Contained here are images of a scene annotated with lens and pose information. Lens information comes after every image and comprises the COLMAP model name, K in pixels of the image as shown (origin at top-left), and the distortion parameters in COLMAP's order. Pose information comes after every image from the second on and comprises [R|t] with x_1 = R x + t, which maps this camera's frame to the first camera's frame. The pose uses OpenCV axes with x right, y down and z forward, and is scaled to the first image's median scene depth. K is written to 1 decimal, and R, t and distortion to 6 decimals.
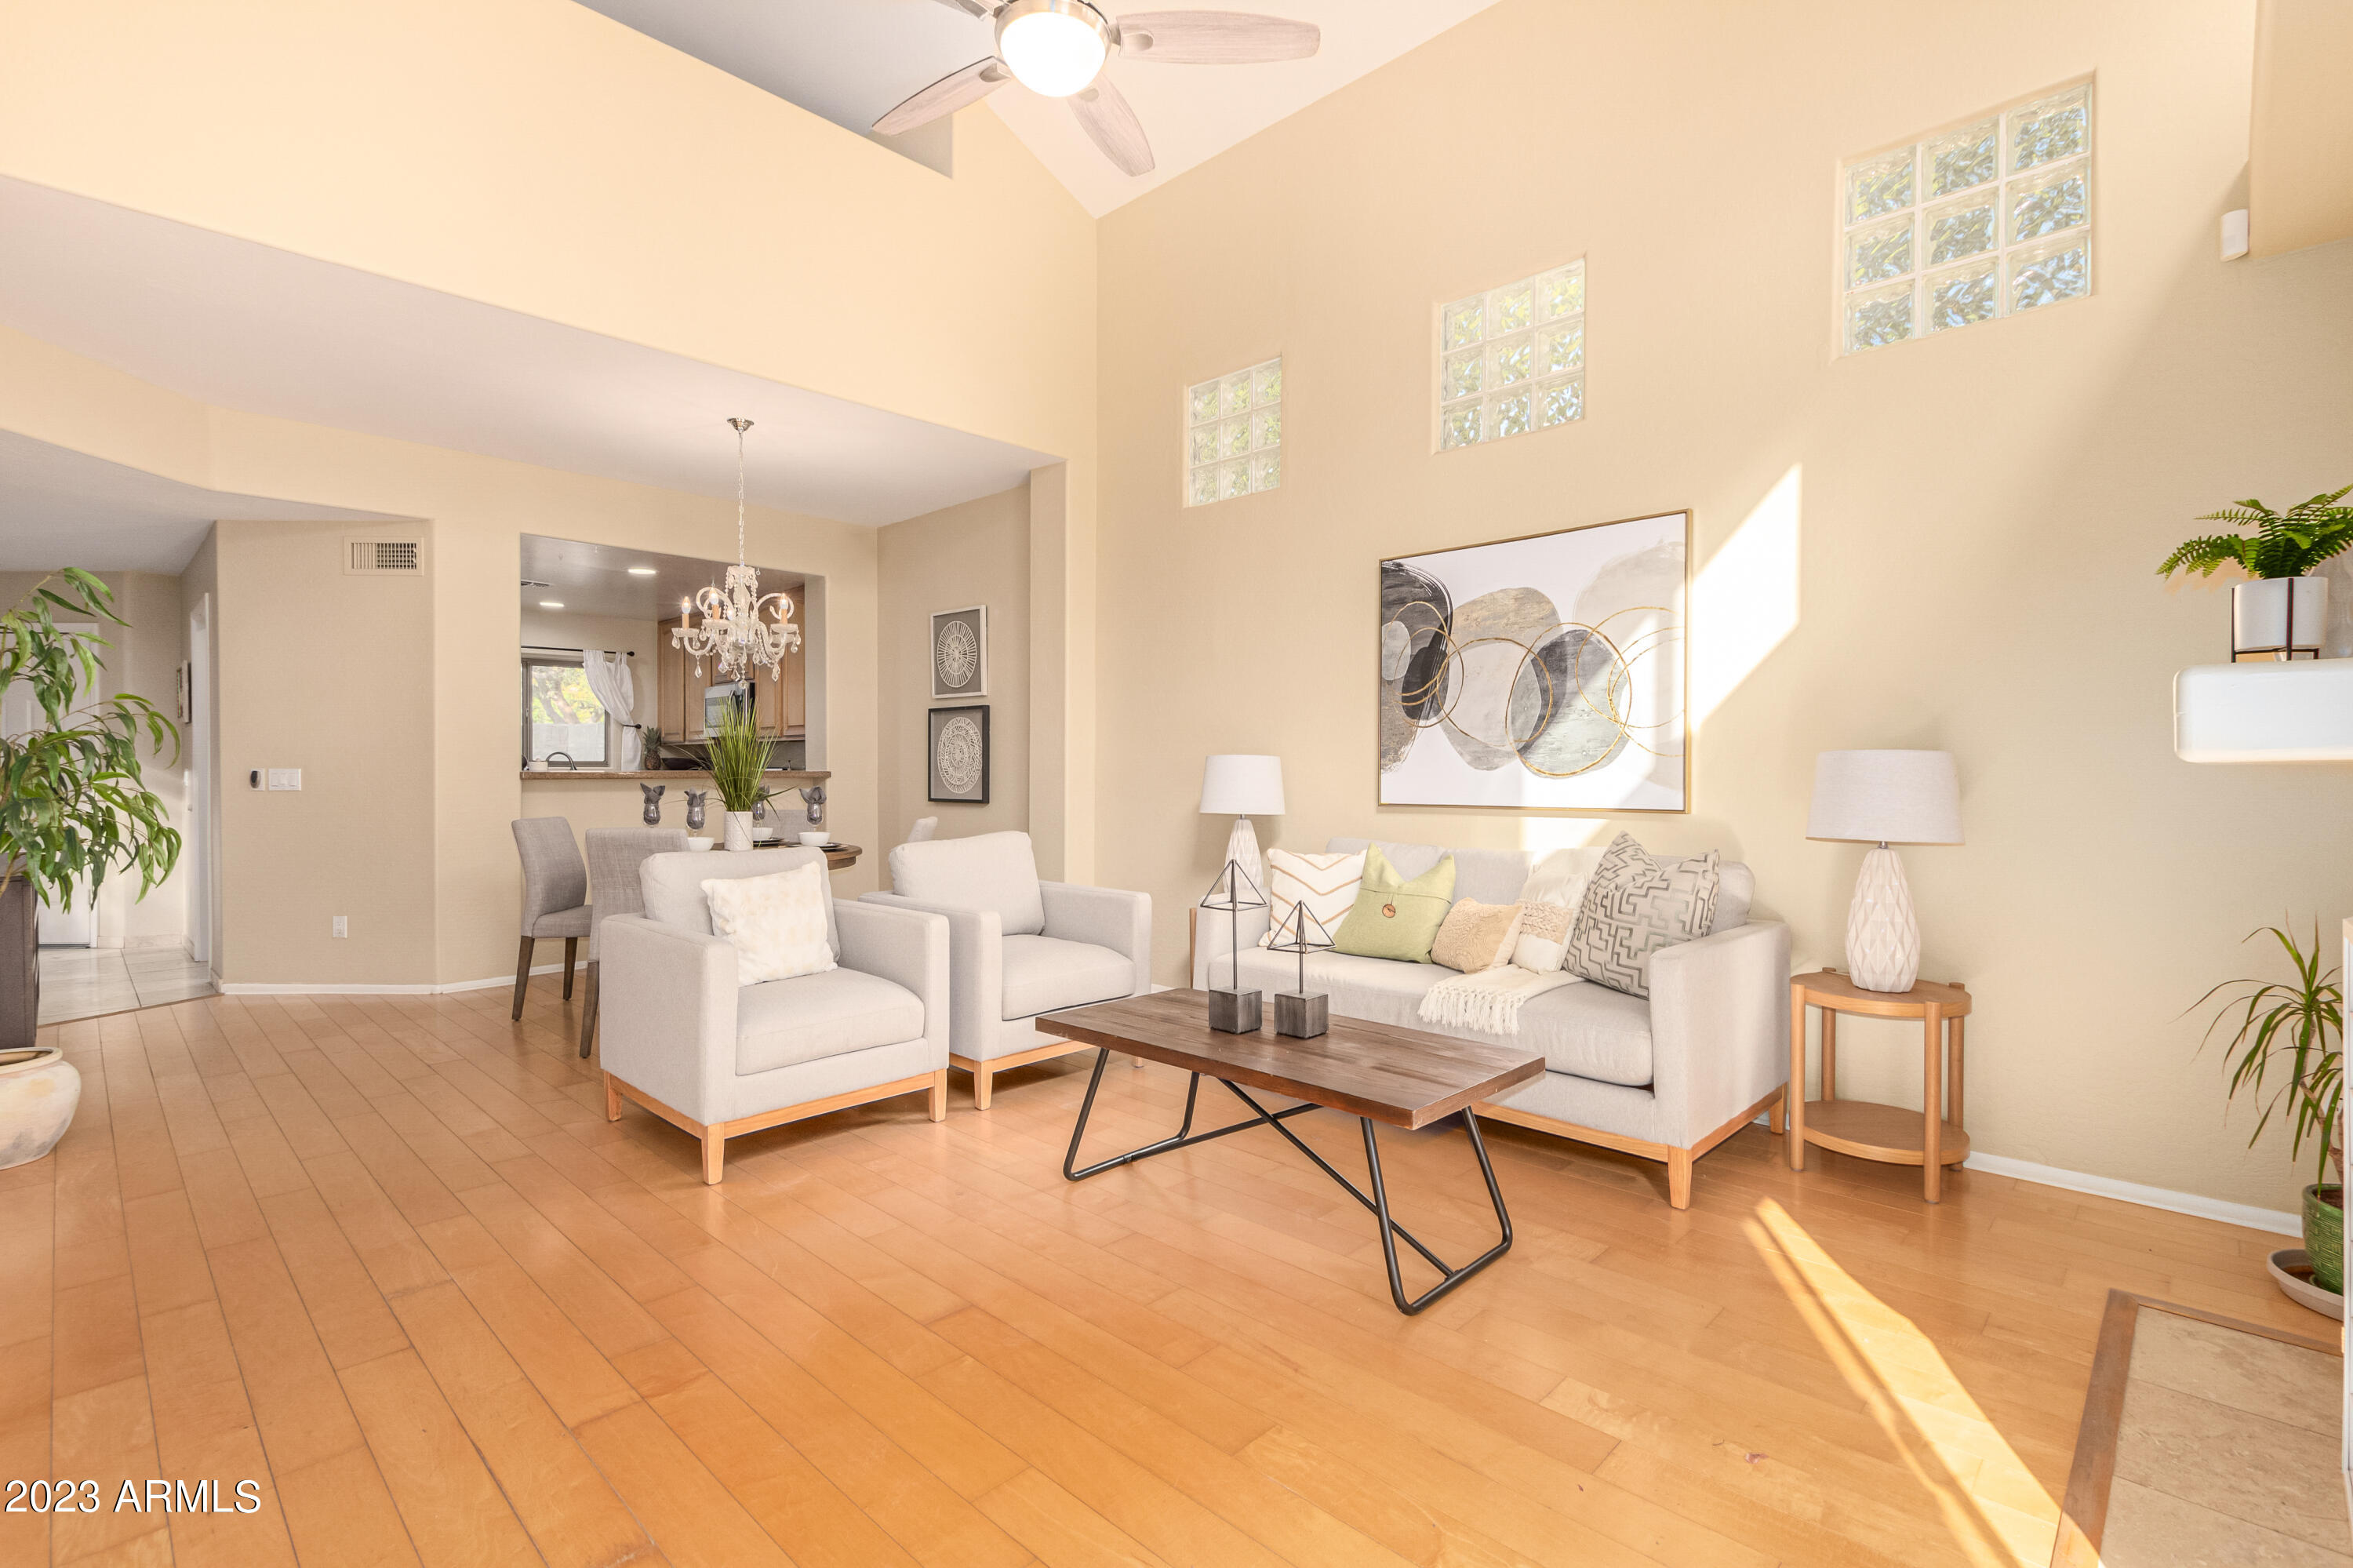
lens RADIAL K [[1077.9, 0, 1190.2], [0, 1077.9, 782.6], [0, 0, 1]] dist [0.009665, -0.004017]
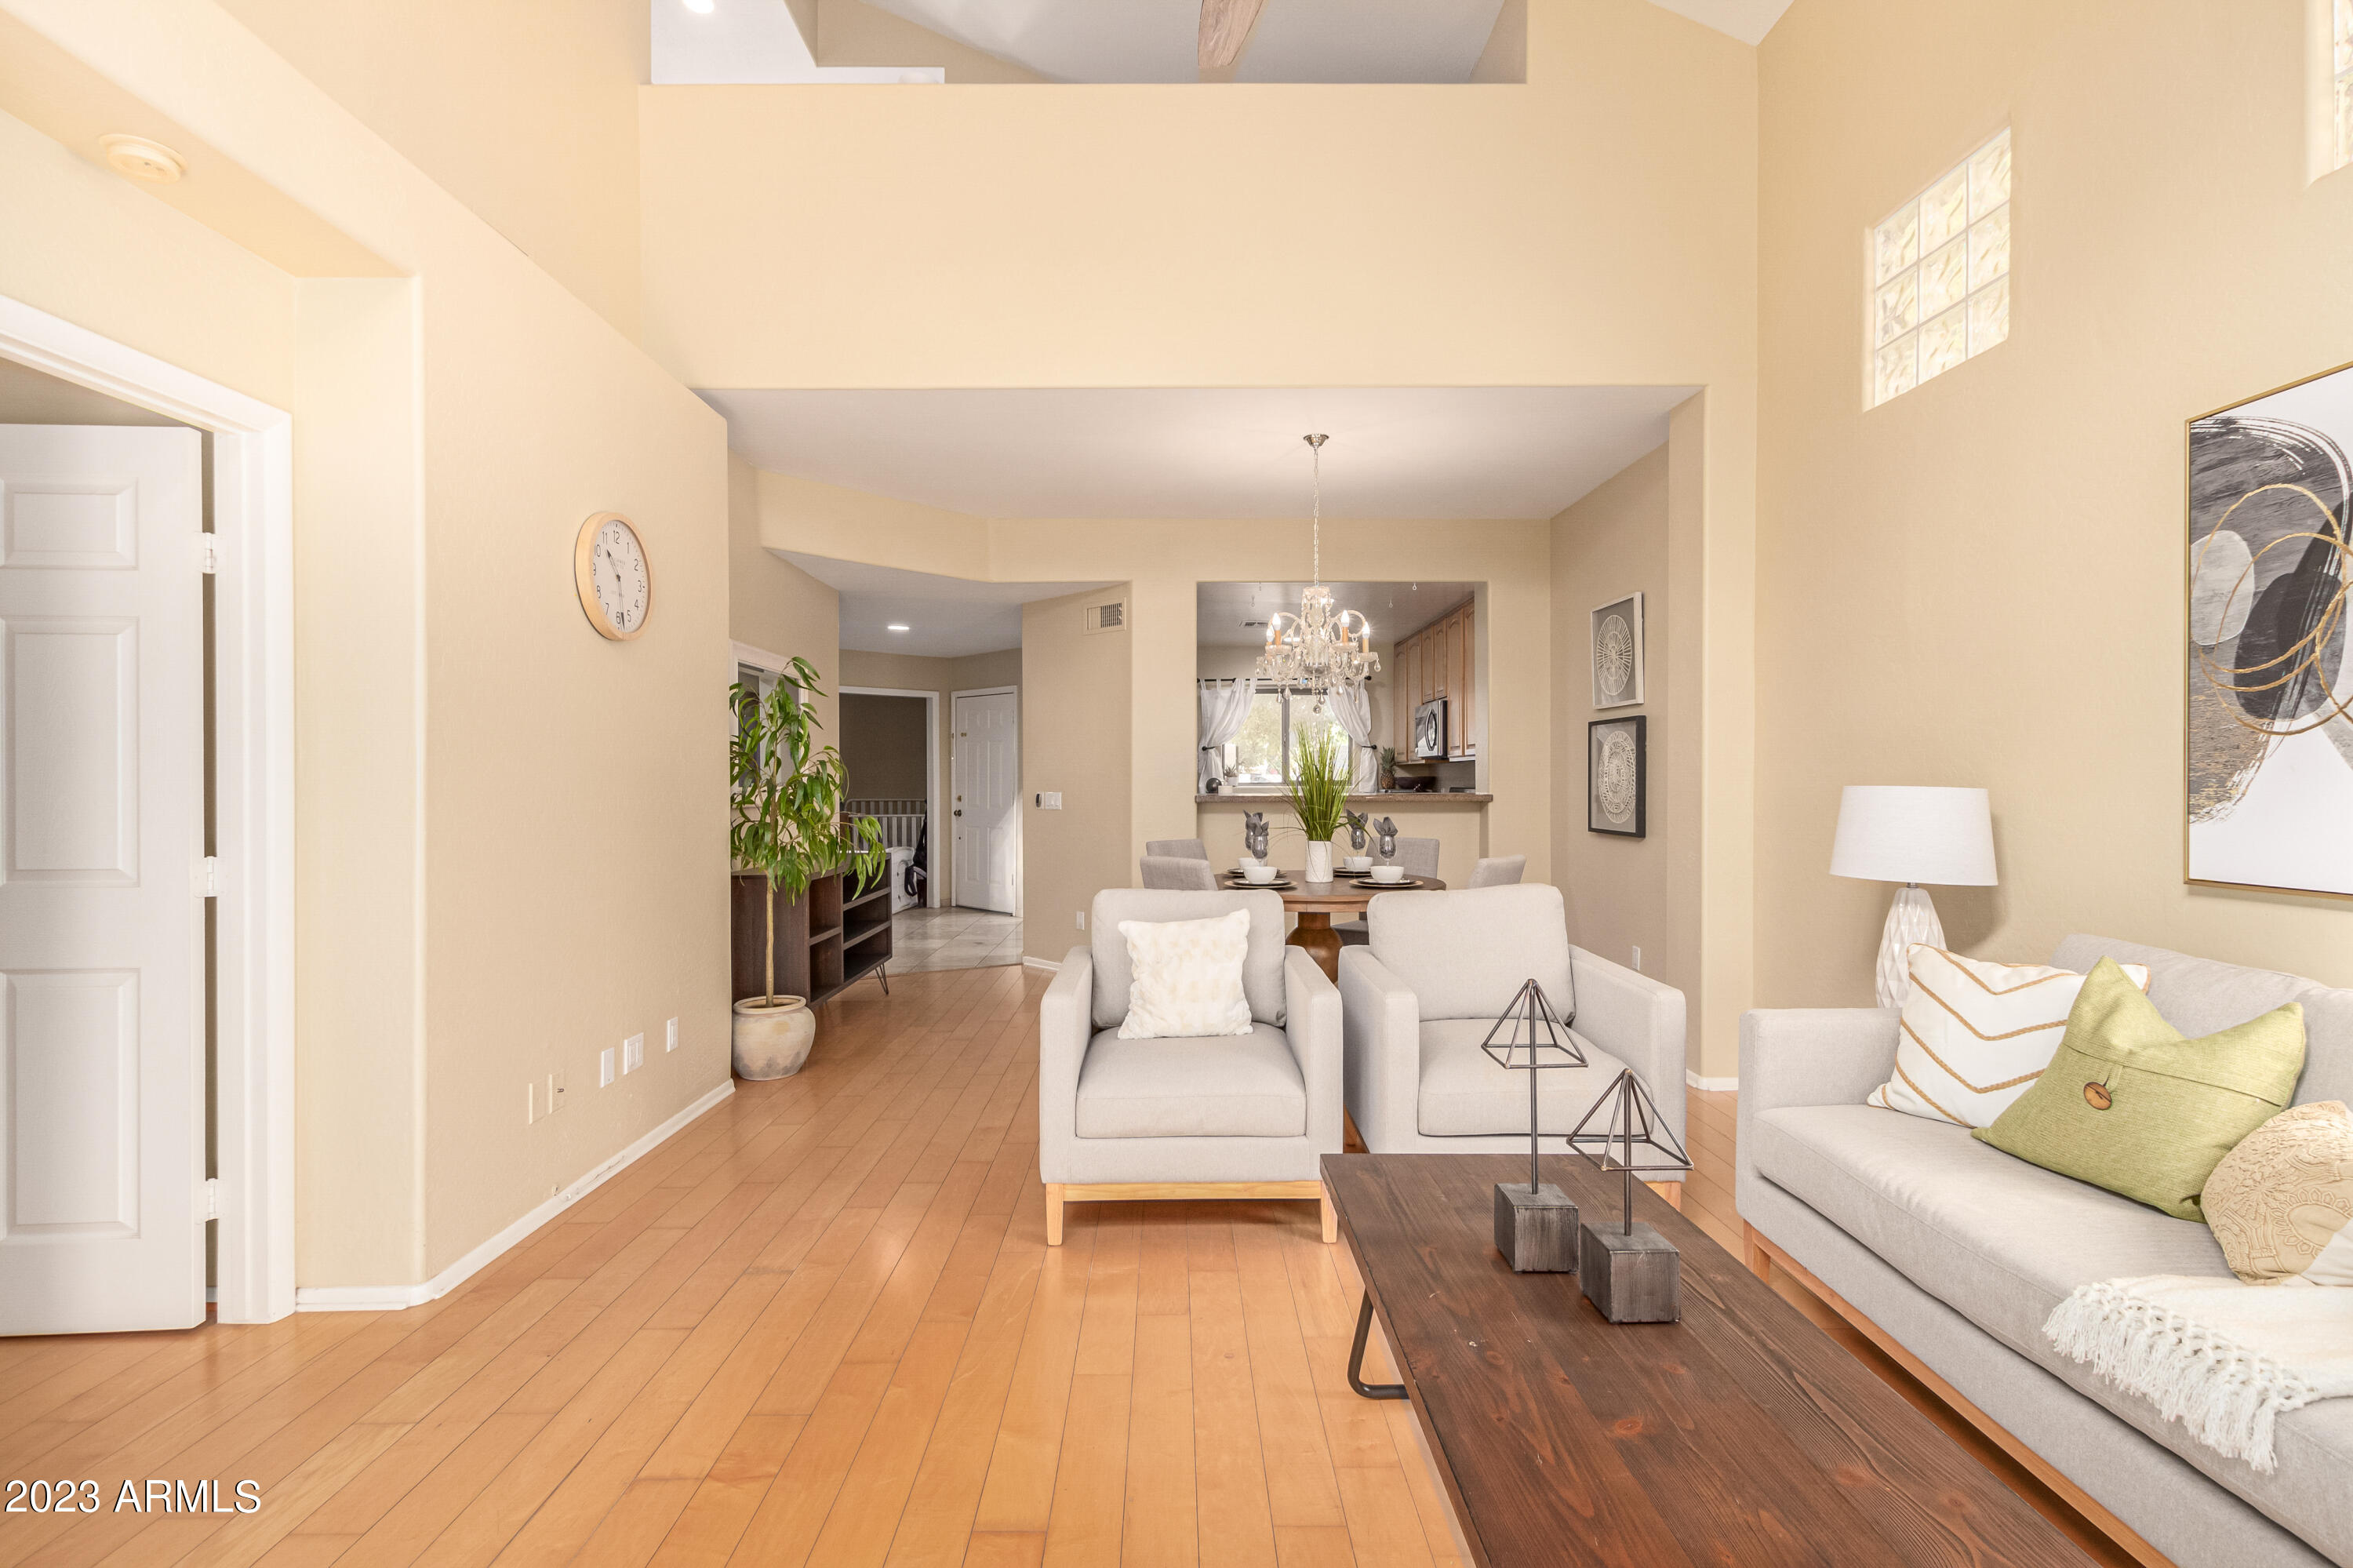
lens RADIAL K [[1077.9, 0, 1179.4], [0, 1077.9, 780.8], [0, 0, 1]] dist [0.009665, -0.004017]
pose [[0.697128, -0.000693, -0.716946, 0.215904], [-0.006340, 0.999954, -0.007132, -0.022290], [0.716919, 0.009517, 0.697092, 0.276773]]
